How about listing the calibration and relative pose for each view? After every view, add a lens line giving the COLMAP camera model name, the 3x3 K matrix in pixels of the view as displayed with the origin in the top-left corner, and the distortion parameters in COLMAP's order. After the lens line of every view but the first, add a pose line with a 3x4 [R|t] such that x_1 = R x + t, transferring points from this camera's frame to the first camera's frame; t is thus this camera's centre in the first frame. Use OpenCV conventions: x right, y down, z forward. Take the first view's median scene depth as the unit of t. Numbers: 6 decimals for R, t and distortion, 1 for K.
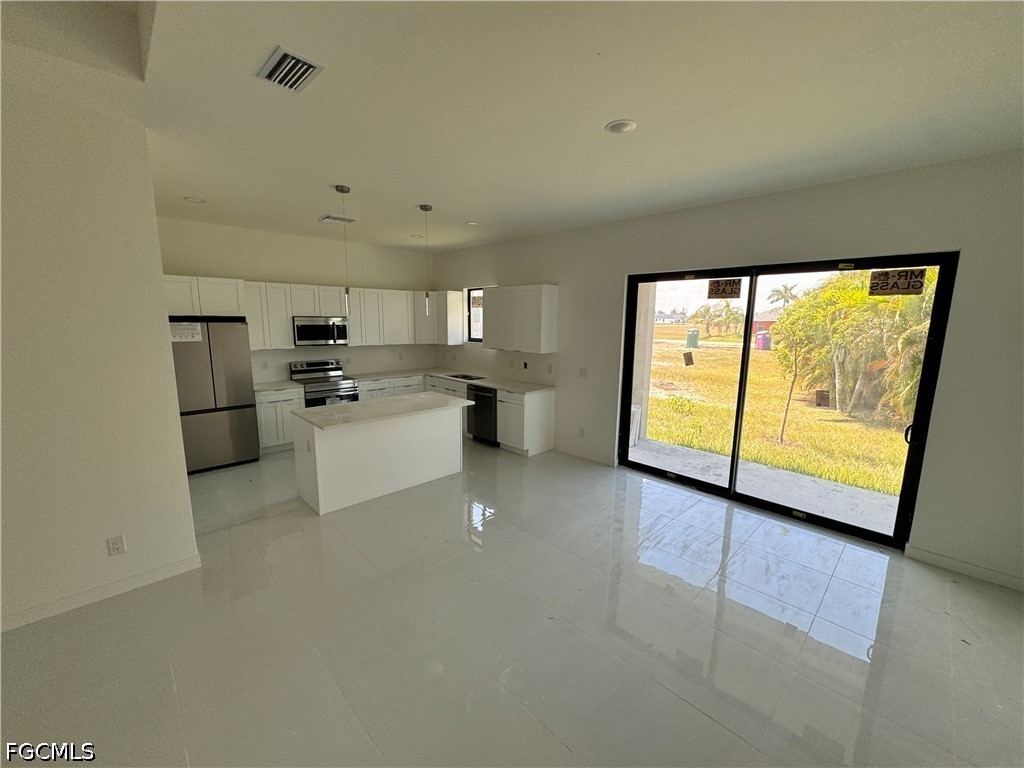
lens RADIAL K [[405.3, 0, 512.2], [0, 405.3, 384.2], [0, 0, 1]] dist [-0.007342, -0.000372]
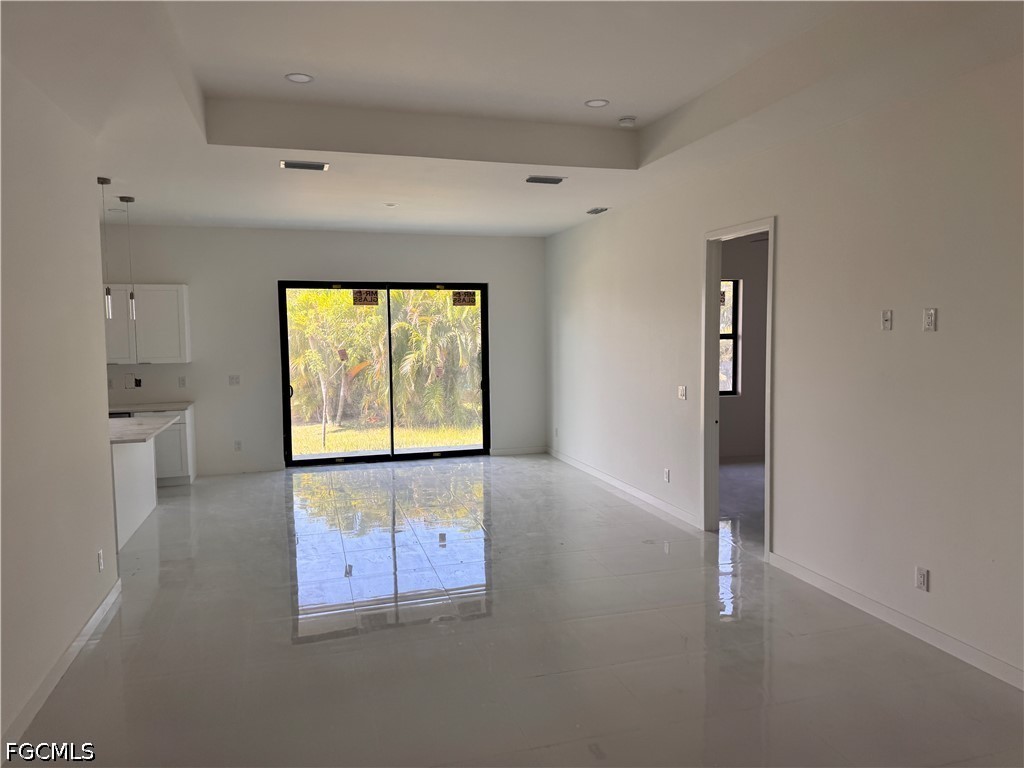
lens RADIAL K [[706.5, 0, 510.2], [0, 706.5, 383.8], [0, 0, 1]] dist [-0.000350, -0.000448]
pose [[0.454161, -0.079659, 0.887351, -0.919842], [0.158052, 0.987400, 0.007747, 0.063366], [-0.876788, 0.136730, 0.461029, -0.283666]]
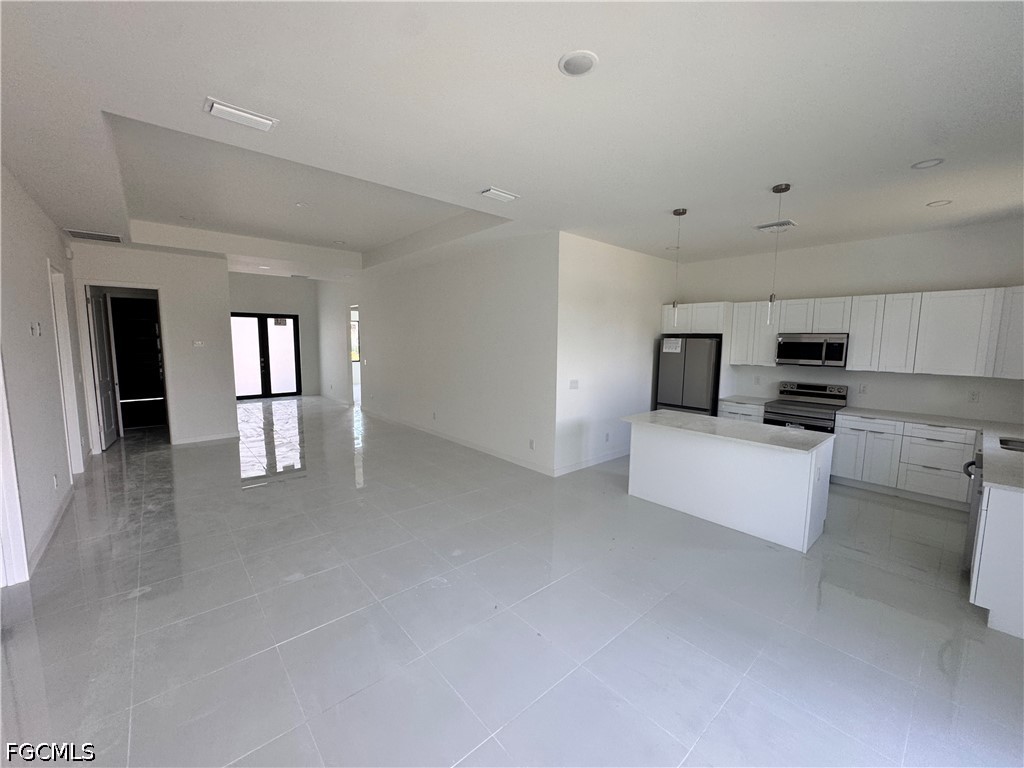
lens RADIAL K [[405.3, 0, 505.8], [0, 405.3, 391.9], [0, 0, 1]] dist [-0.007342, -0.000372]
pose [[-0.067200, 0.120699, -0.990412, 0.478880], [-0.165326, 0.977586, 0.130353, -0.048919], [0.983947, 0.172501, -0.045739, 0.428334]]
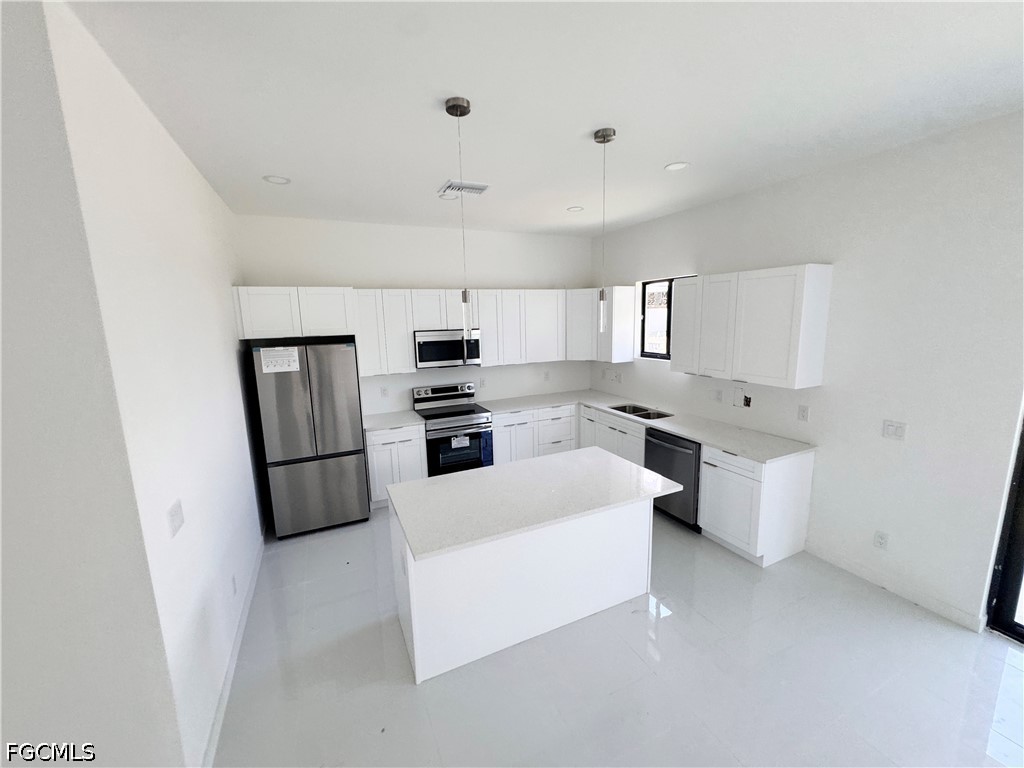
lens RADIAL K [[405.3, 0, 512.9], [0, 405.3, 382.5], [0, 0, 1]] dist [-0.007342, -0.000372]
pose [[0.943708, 0.018781, -0.330247, -0.107259], [-0.017279, 0.999823, 0.007486, -0.079084], [0.330329, -0.001358, 0.943865, 0.333358]]
